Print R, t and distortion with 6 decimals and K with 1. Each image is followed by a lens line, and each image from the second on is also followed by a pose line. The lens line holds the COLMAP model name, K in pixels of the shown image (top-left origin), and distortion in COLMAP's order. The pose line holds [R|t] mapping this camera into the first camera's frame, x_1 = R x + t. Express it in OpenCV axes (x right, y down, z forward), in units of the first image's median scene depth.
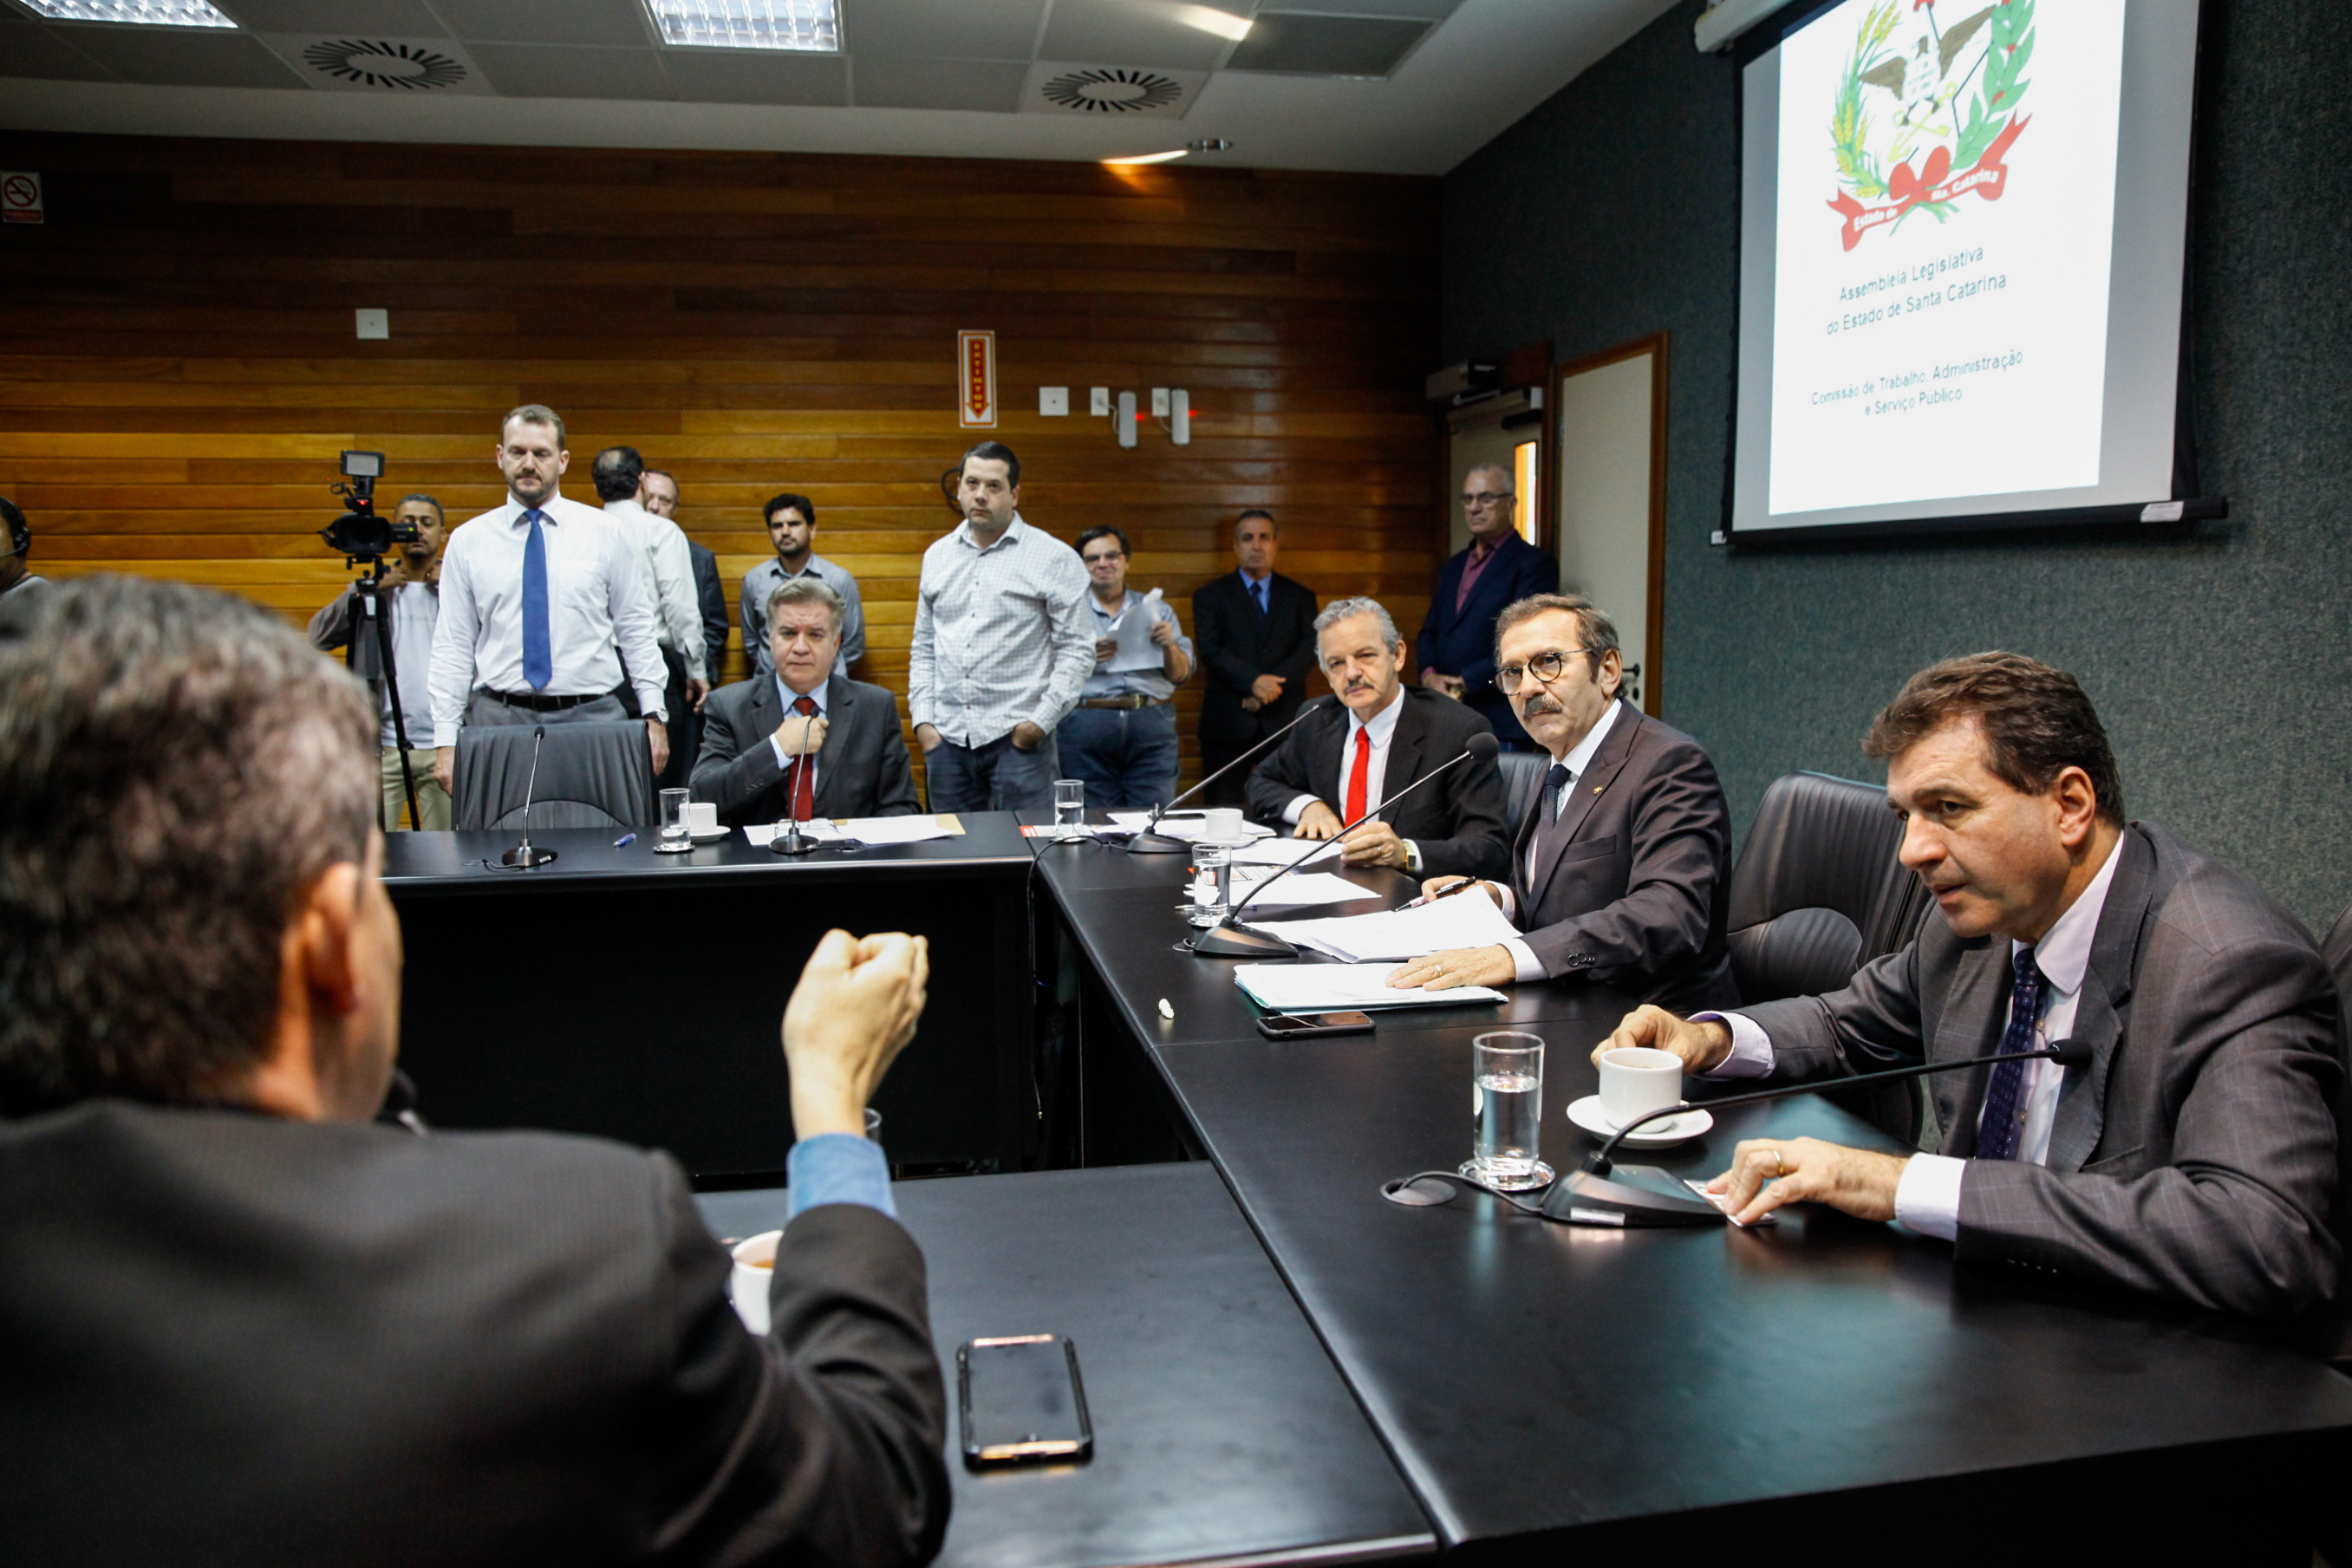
lens RADIAL K [[1645.8, 0, 1159.3], [0, 1645.8, 768.4], [0, 0, 1]] dist [-0.062543, 0.049395]
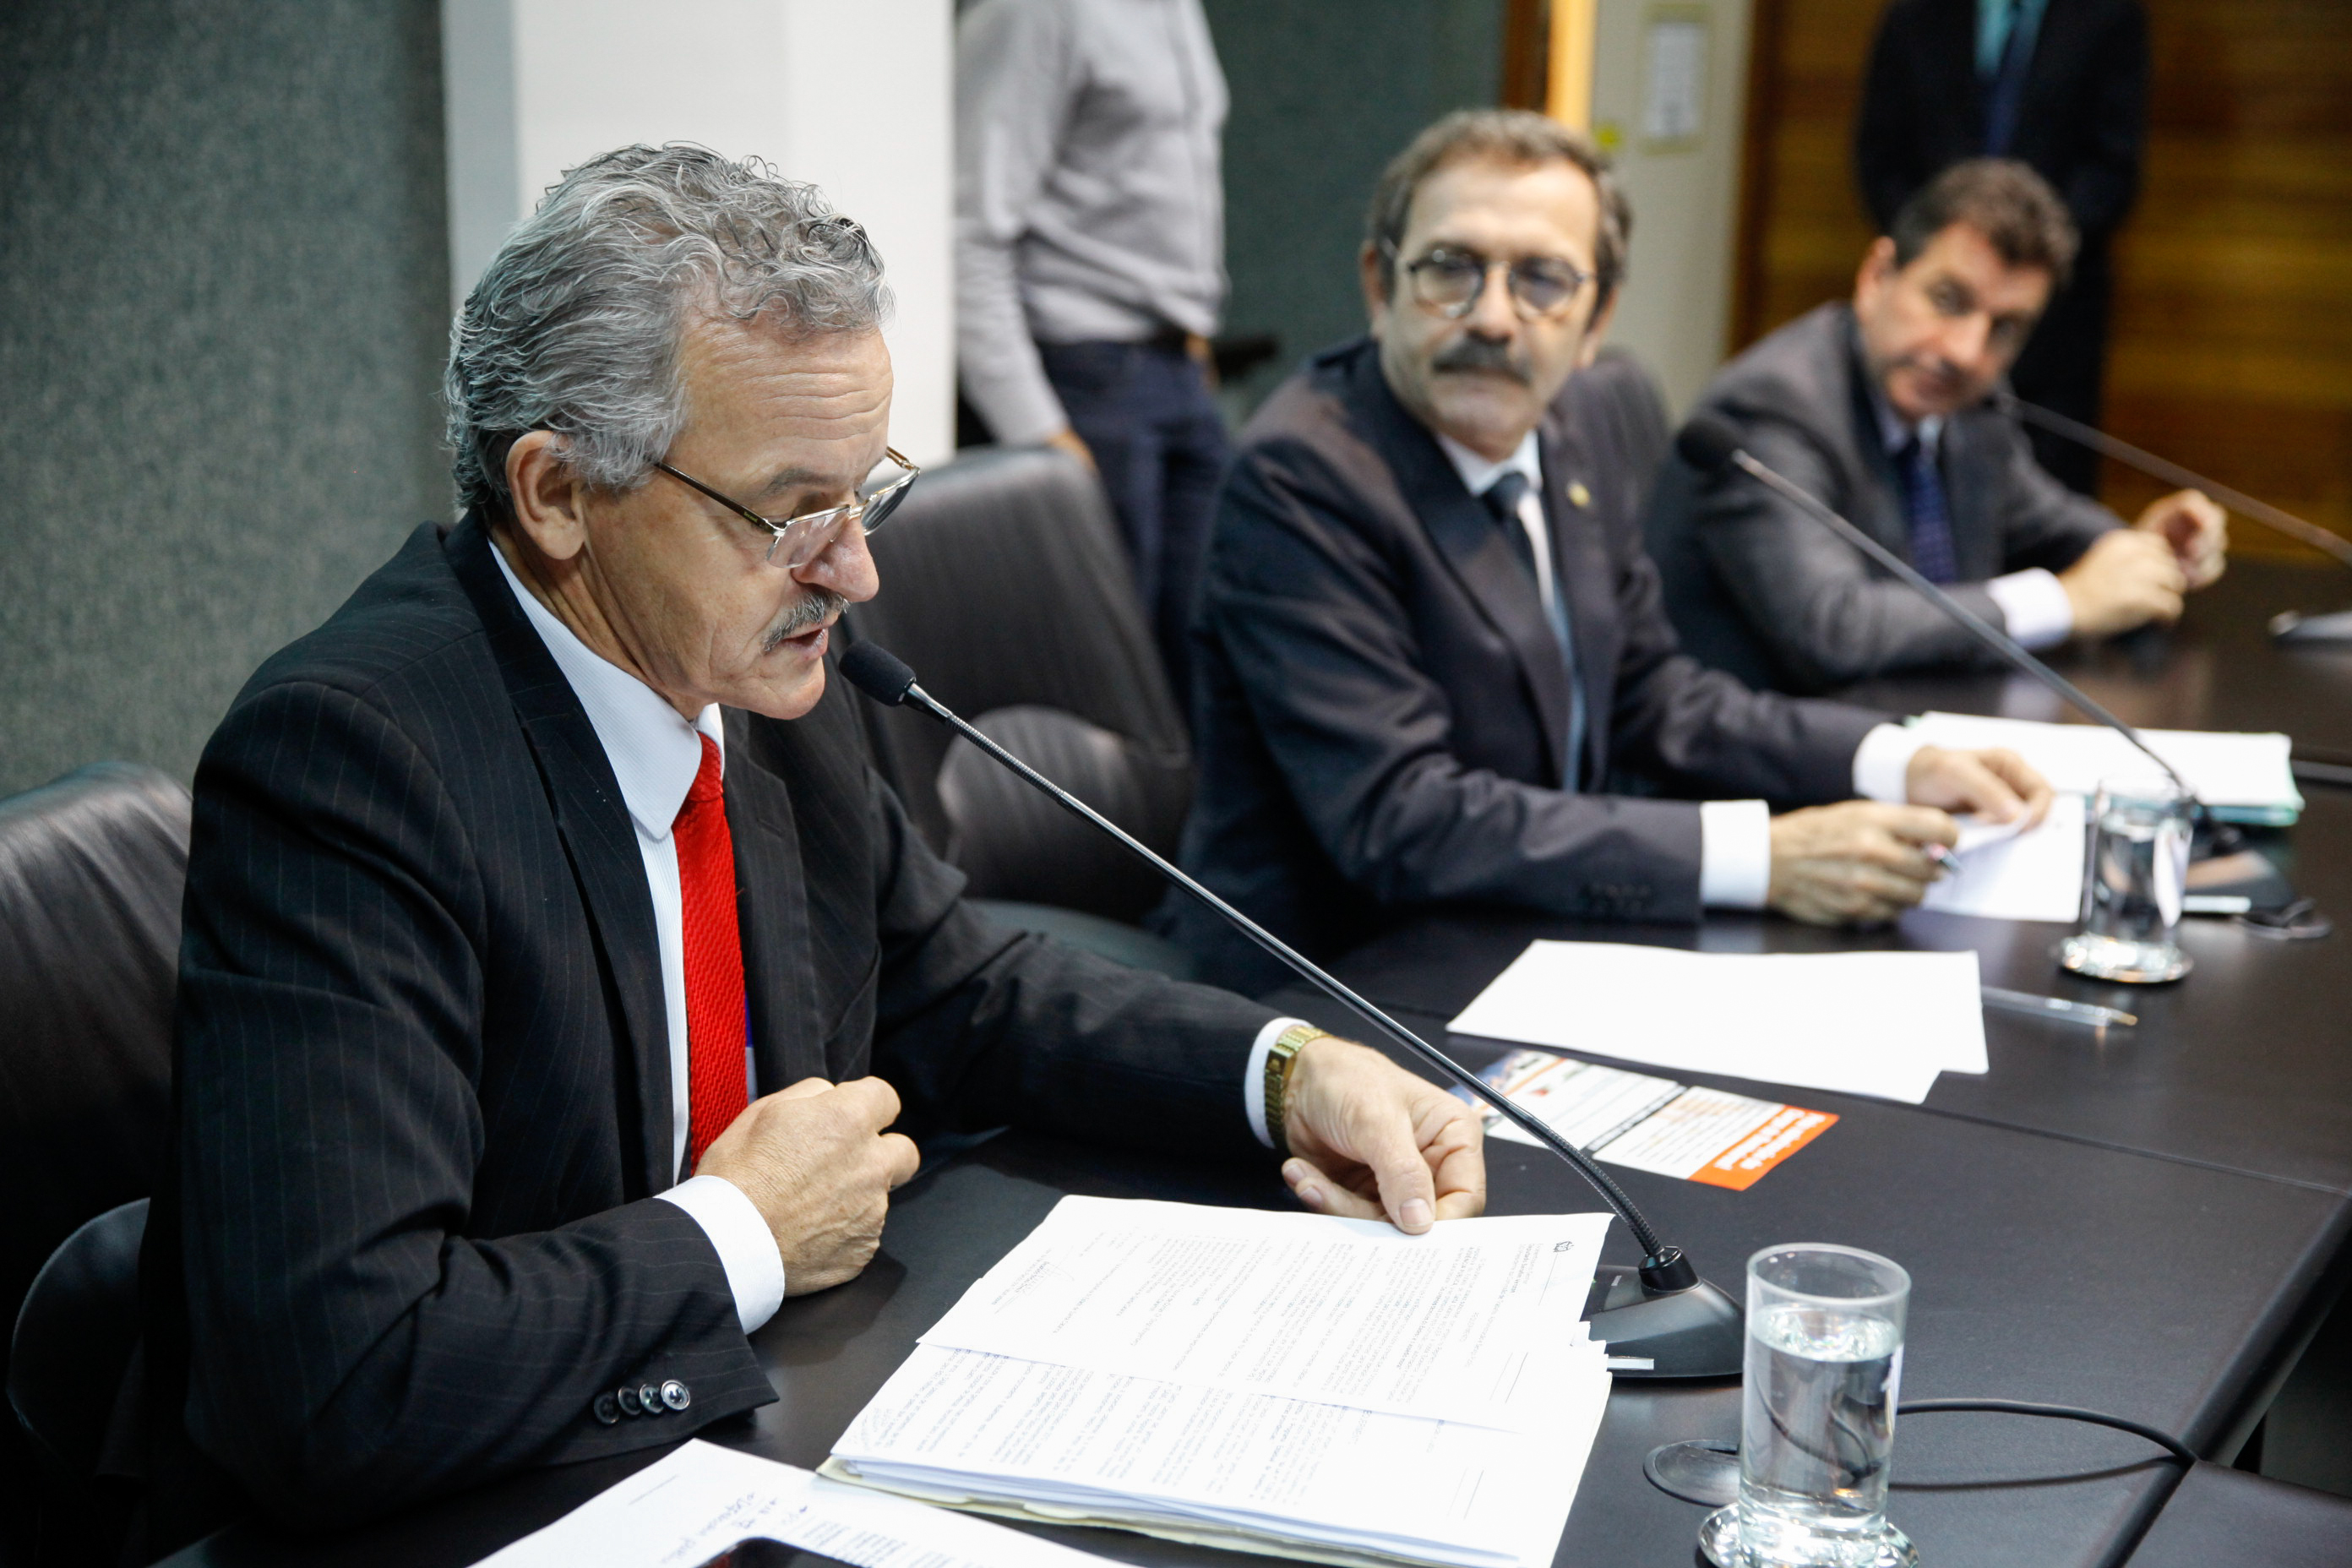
lens RADIAL K [[3342.0, 0, 1183.6], [0, 3342.0, 777.3], [0, 0, 1]] dist [0.119973, 0.000000]
pose [[-0.781366, -0.162749, 0.602478, -0.226060], [0.044310, 0.948493, 0.313684, -0.180531], [-0.622498, 0.271798, -0.733909, 1.390329]]
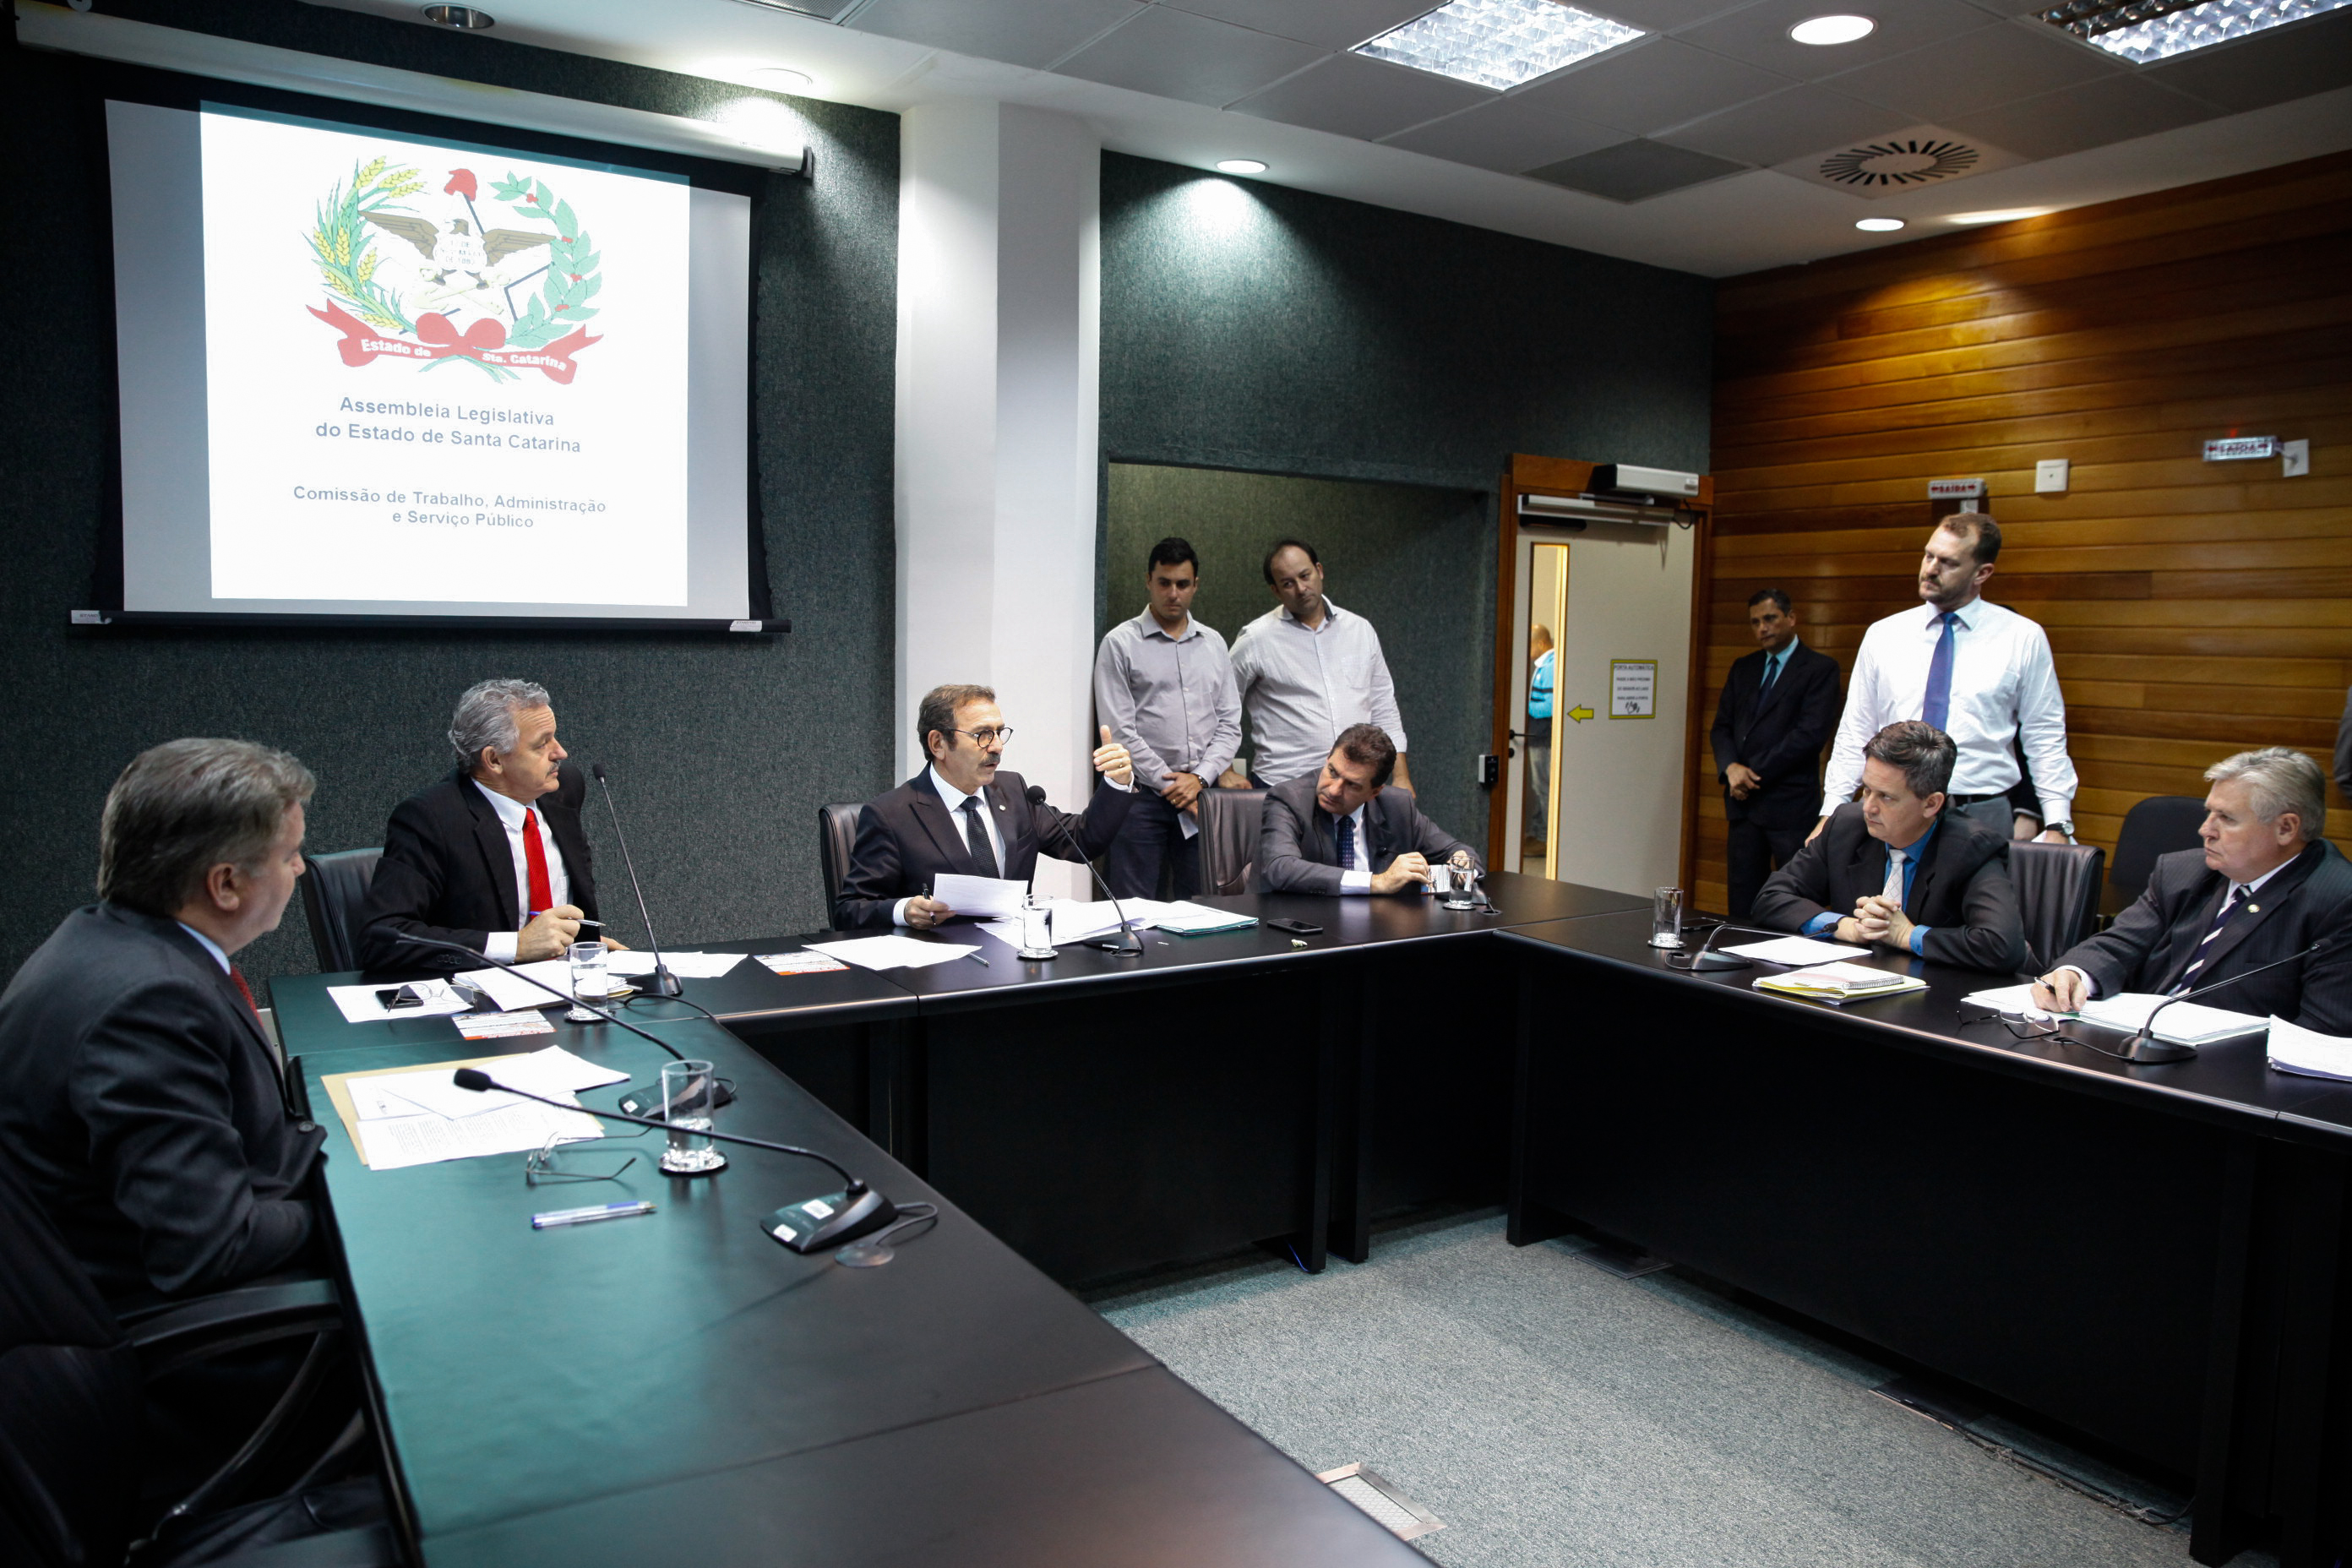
lens RADIAL K [[1646.0, 0, 1182.6], [0, 1646.0, 777.8], [0, 0, 1]] dist [-0.062543, 0.049395]
pose [[-0.382807, -0.082129, 0.920171, -0.945398], [0.087354, 0.988360, 0.124556, -0.152286], [-0.919689, 0.128062, -0.371176, 1.071529]]
